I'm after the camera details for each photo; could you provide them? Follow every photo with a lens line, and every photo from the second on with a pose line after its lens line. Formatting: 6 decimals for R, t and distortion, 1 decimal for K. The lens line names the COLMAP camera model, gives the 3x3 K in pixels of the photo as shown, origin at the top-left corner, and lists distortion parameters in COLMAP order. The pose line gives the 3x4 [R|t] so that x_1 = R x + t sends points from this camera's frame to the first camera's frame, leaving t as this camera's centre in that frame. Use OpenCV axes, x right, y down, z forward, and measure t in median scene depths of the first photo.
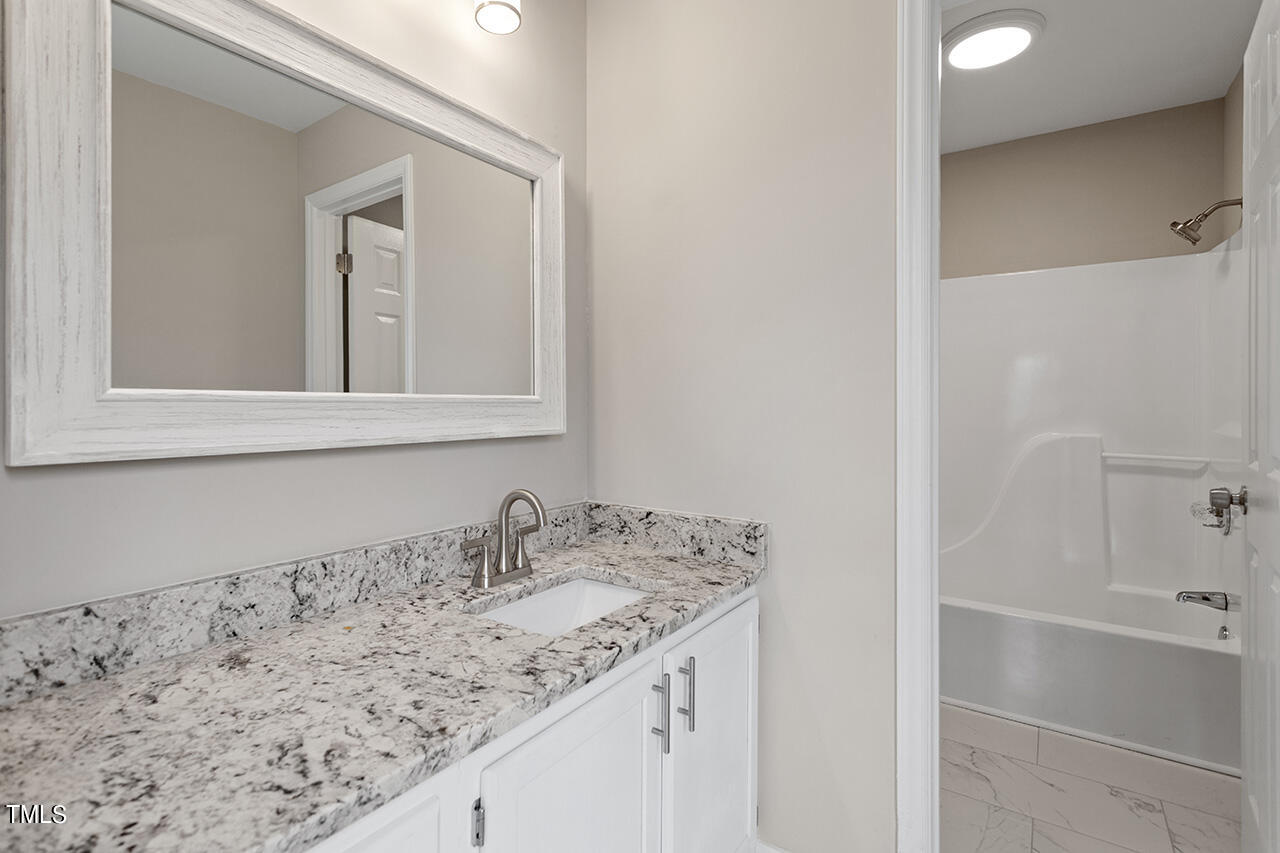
lens RADIAL K [[618.1, 0, 638.8], [0, 618.1, 412.8], [0, 0, 1]] dist [0.005265, 0.001747]
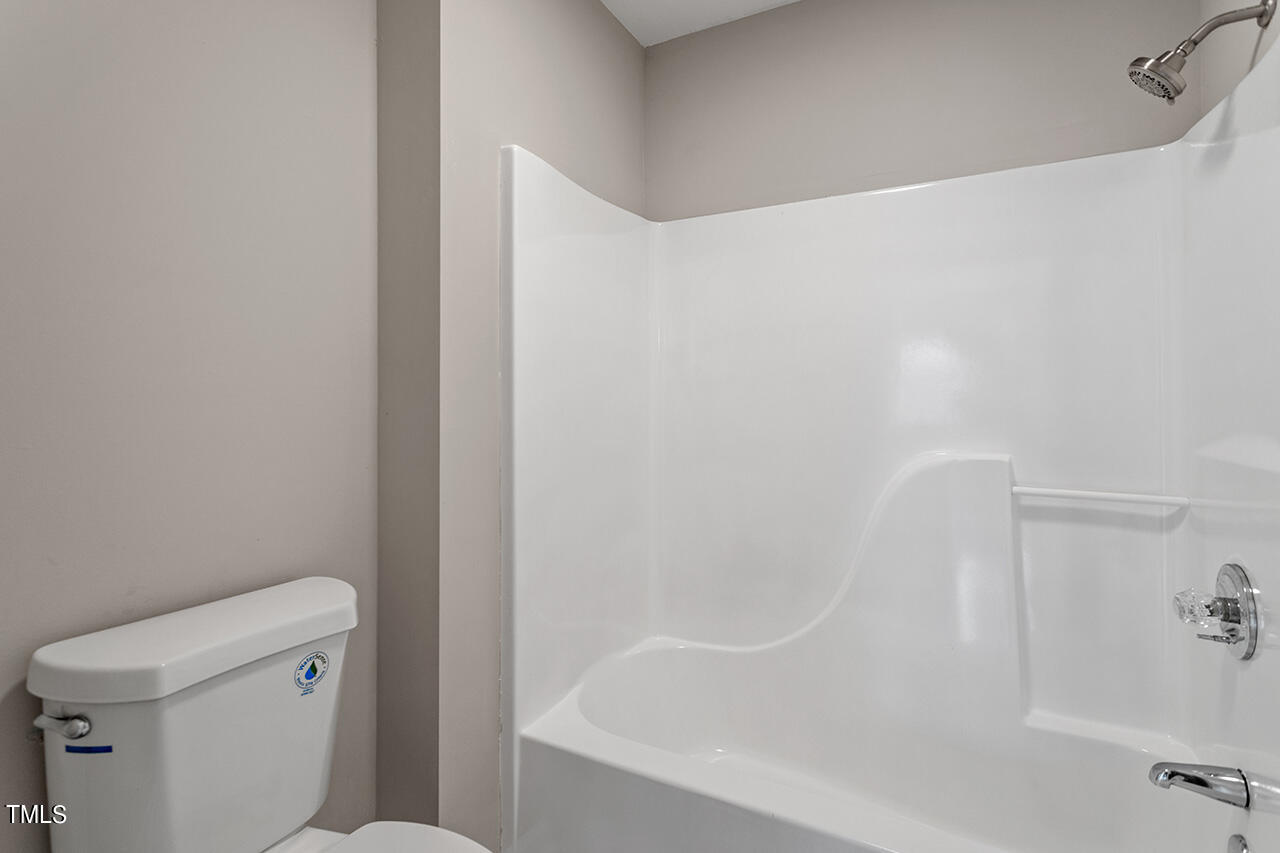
lens RADIAL K [[618.1, 0, 638.1], [0, 618.1, 419.9], [0, 0, 1]] dist [0.005265, 0.001747]
pose [[0.994588, -0.004529, 0.103799, 0.267096], [0.005450, 0.999948, -0.008596, 0.002161], [-0.103755, 0.009115, 0.994561, 0.363042]]
